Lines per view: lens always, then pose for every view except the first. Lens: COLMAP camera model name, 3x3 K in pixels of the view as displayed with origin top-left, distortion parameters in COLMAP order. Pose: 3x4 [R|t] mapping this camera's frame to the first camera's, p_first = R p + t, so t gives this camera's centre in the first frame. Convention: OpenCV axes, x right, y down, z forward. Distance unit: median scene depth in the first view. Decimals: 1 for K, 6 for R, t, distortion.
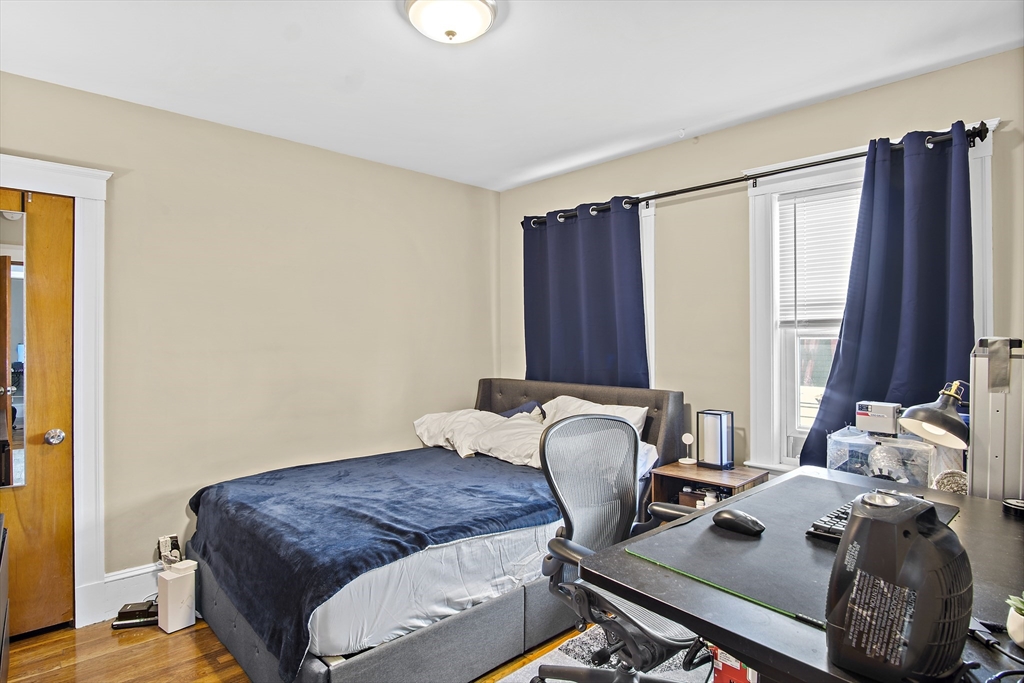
lens RADIAL K [[559.0, 0, 511.9], [0, 559.0, 337.4], [0, 0, 1]] dist [-0.018659, -0.002883]
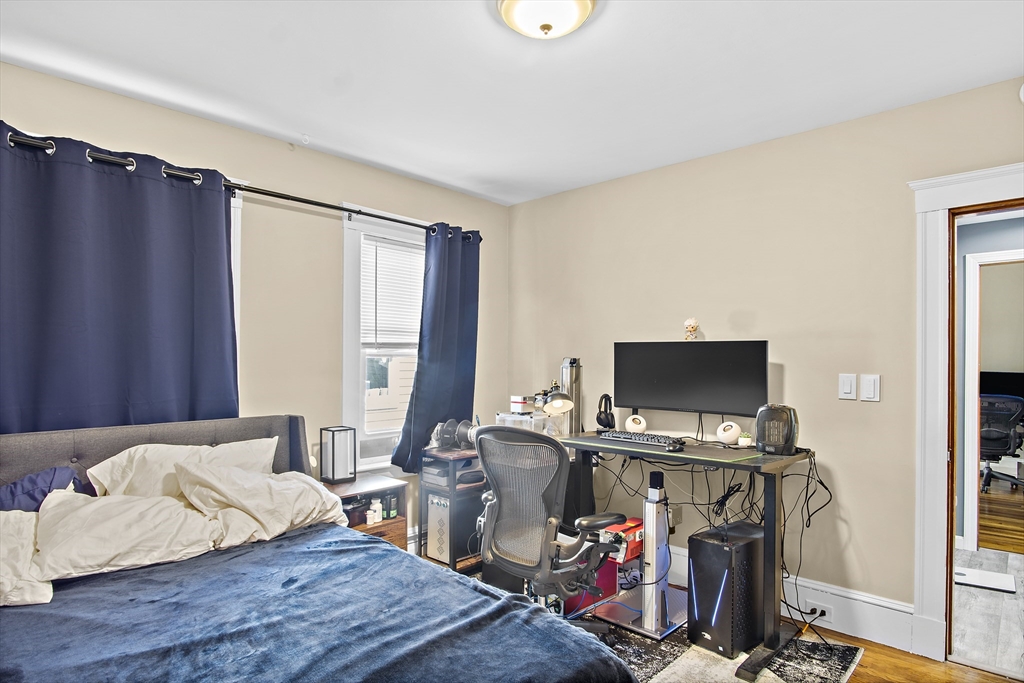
lens RADIAL K [[559.0, 0, 509.4], [0, 559.0, 363.9], [0, 0, 1]] dist [-0.018659, -0.002883]
pose [[-0.059807, -0.009078, 0.998169, -0.690758], [-0.001600, 0.999958, 0.008998, 0.004802], [-0.998209, -0.001059, -0.059819, 0.747062]]
